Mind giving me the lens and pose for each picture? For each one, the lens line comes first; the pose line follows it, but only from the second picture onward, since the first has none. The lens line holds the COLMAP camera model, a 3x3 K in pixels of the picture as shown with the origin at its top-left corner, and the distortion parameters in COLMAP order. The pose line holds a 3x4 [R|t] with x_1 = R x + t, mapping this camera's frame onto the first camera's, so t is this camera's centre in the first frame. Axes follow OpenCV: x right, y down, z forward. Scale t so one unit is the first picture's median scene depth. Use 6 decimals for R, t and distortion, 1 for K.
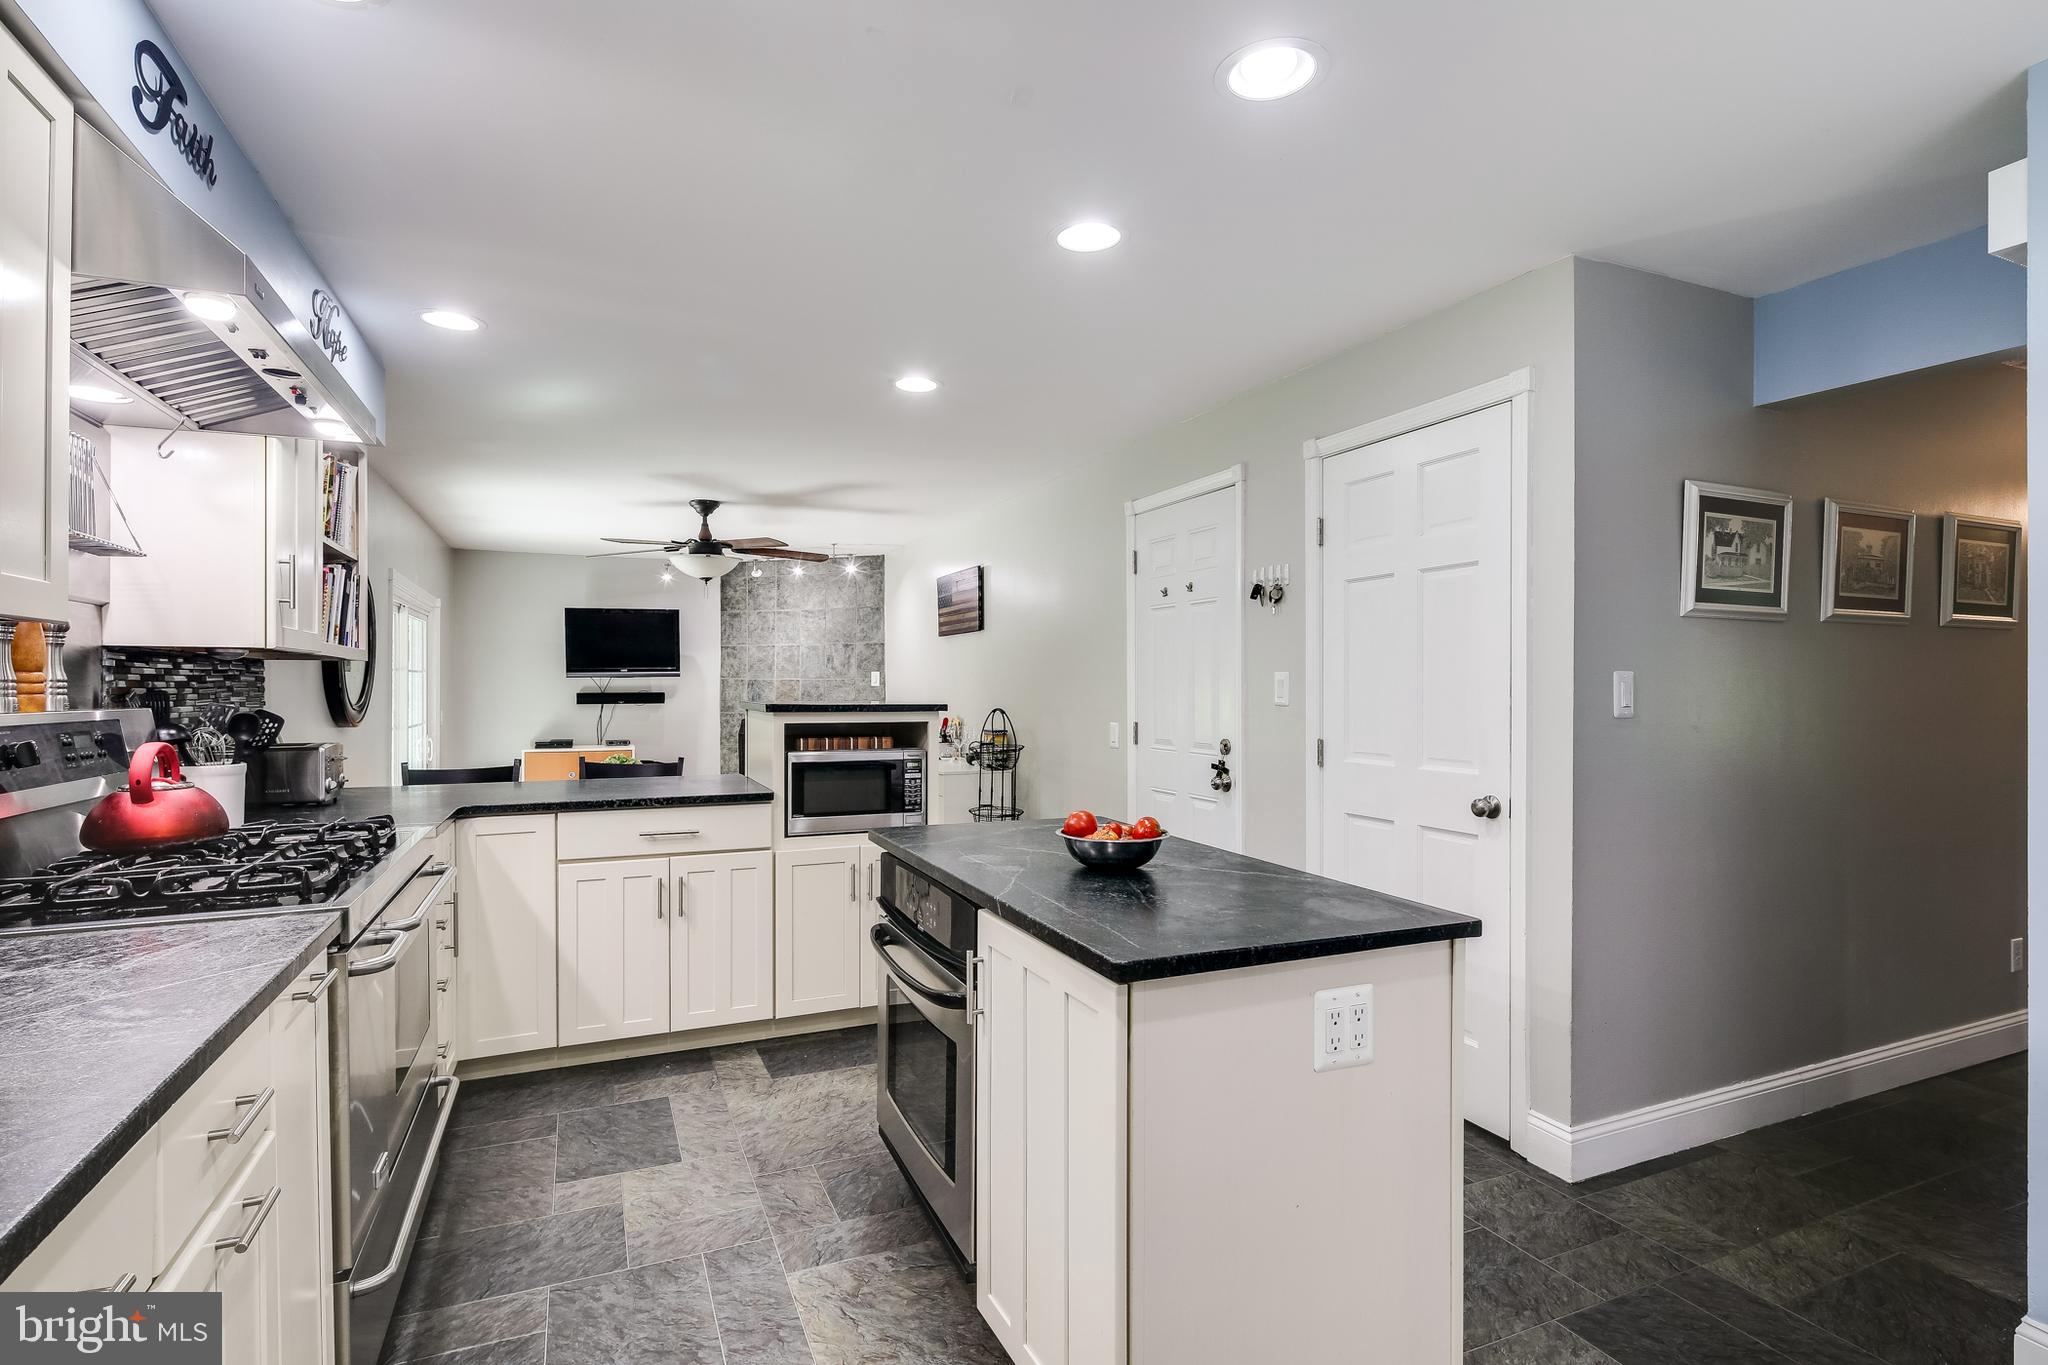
lens RADIAL K [[996.5, 0, 1025.2], [0, 996.5, 687.9], [0, 0, 1]] dist [0.004984, -0.004923]
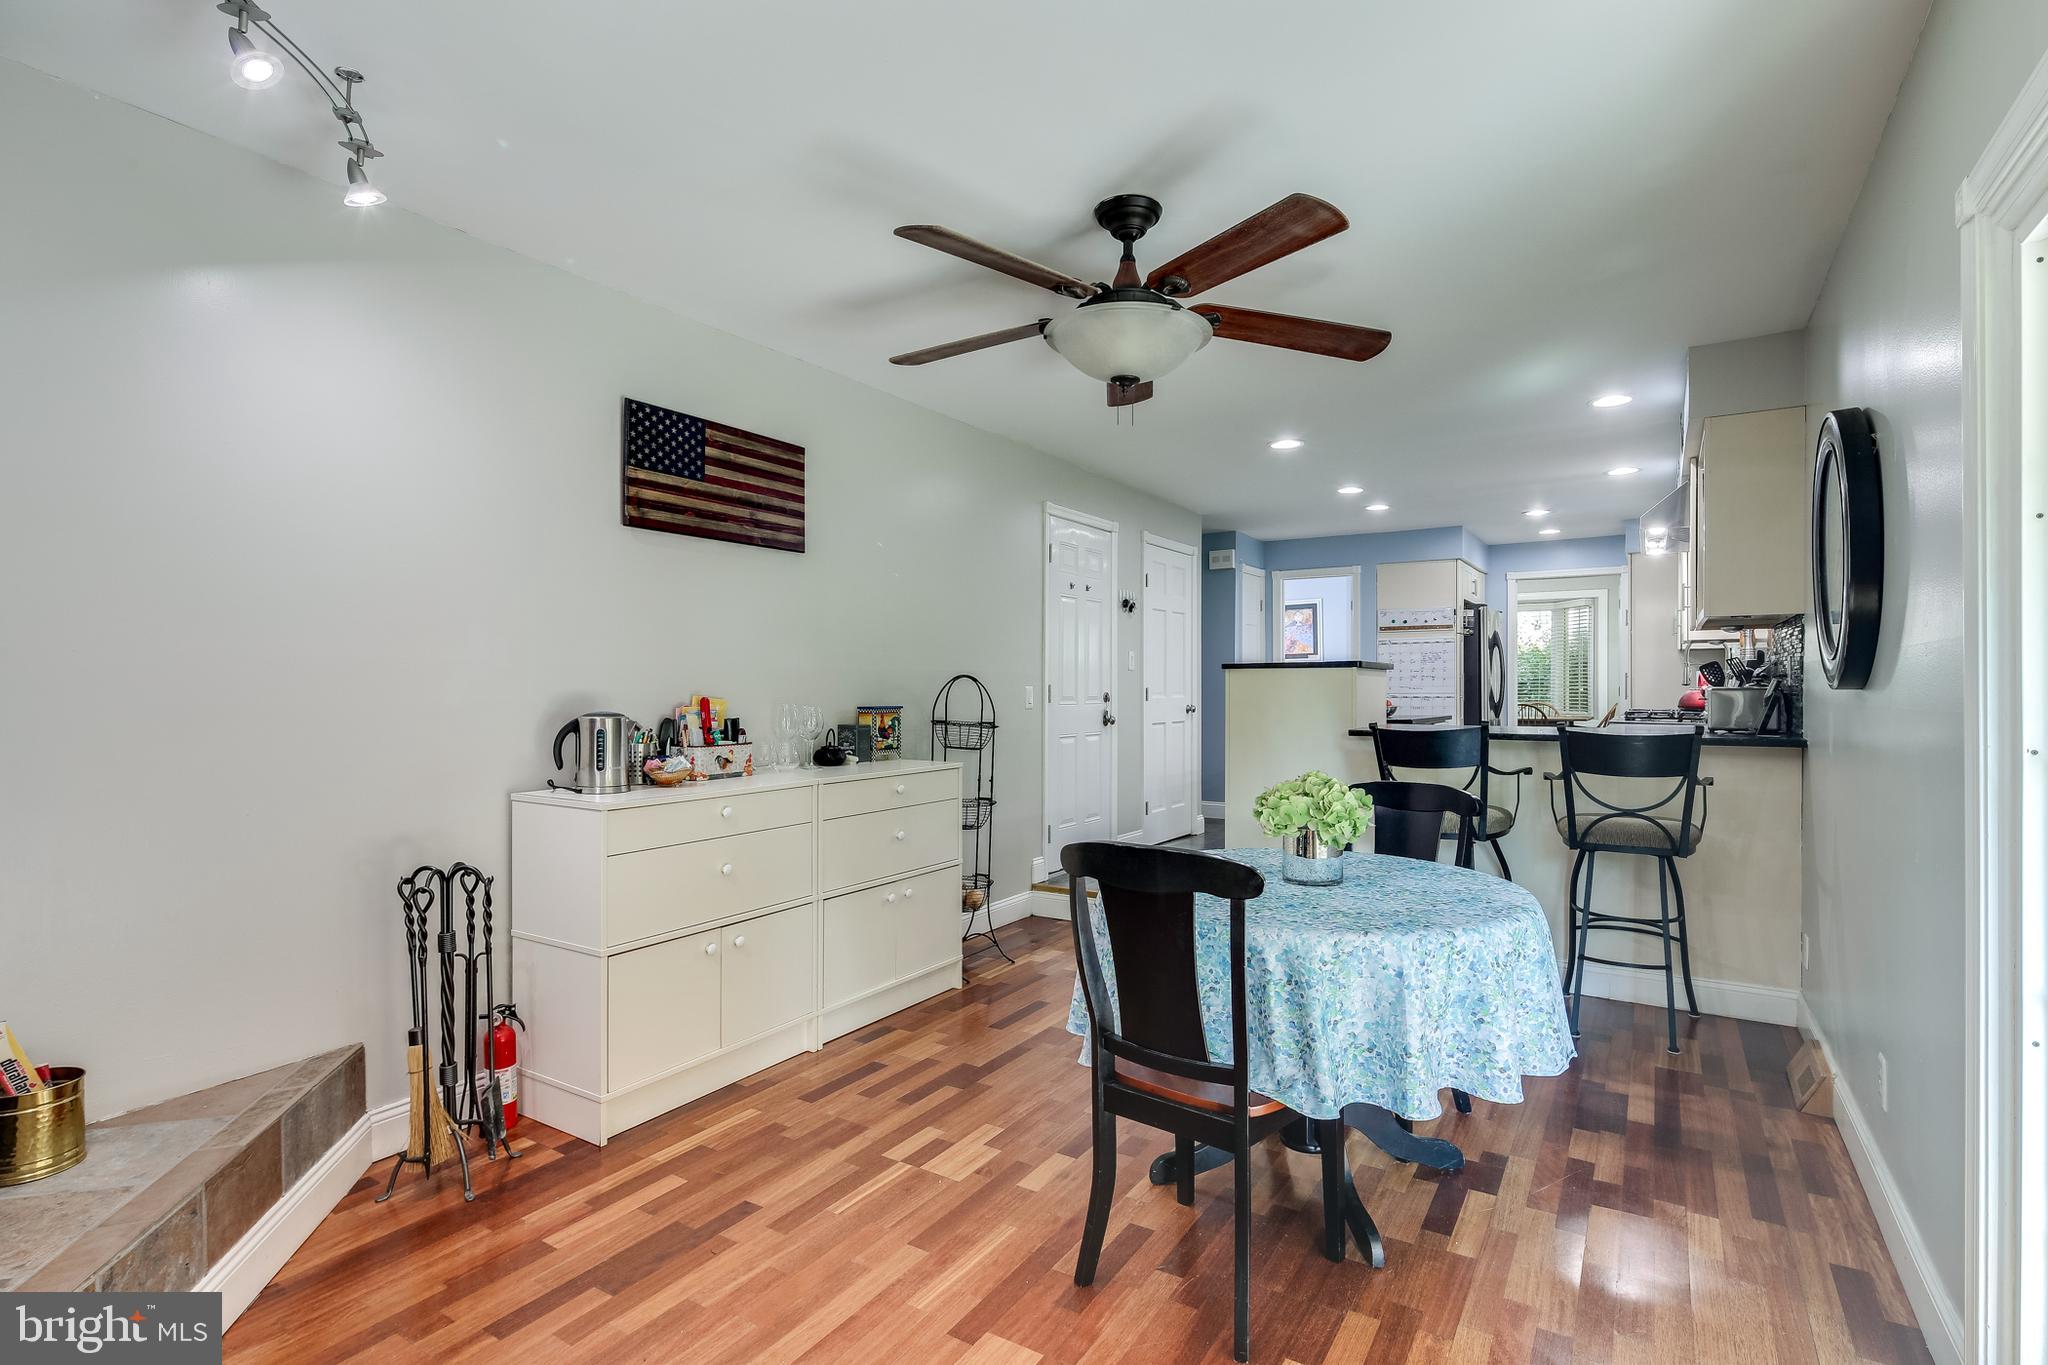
lens RADIAL K [[996.5, 0, 1022.7], [0, 996.5, 687.6], [0, 0, 1]] dist [0.004984, -0.004923]
pose [[-0.552611, -0.000251, 0.833439, -0.686291], [0.002222, 0.999996, 0.001774, 0.027564], [-0.833436, 0.002832, -0.552608, 1.319642]]
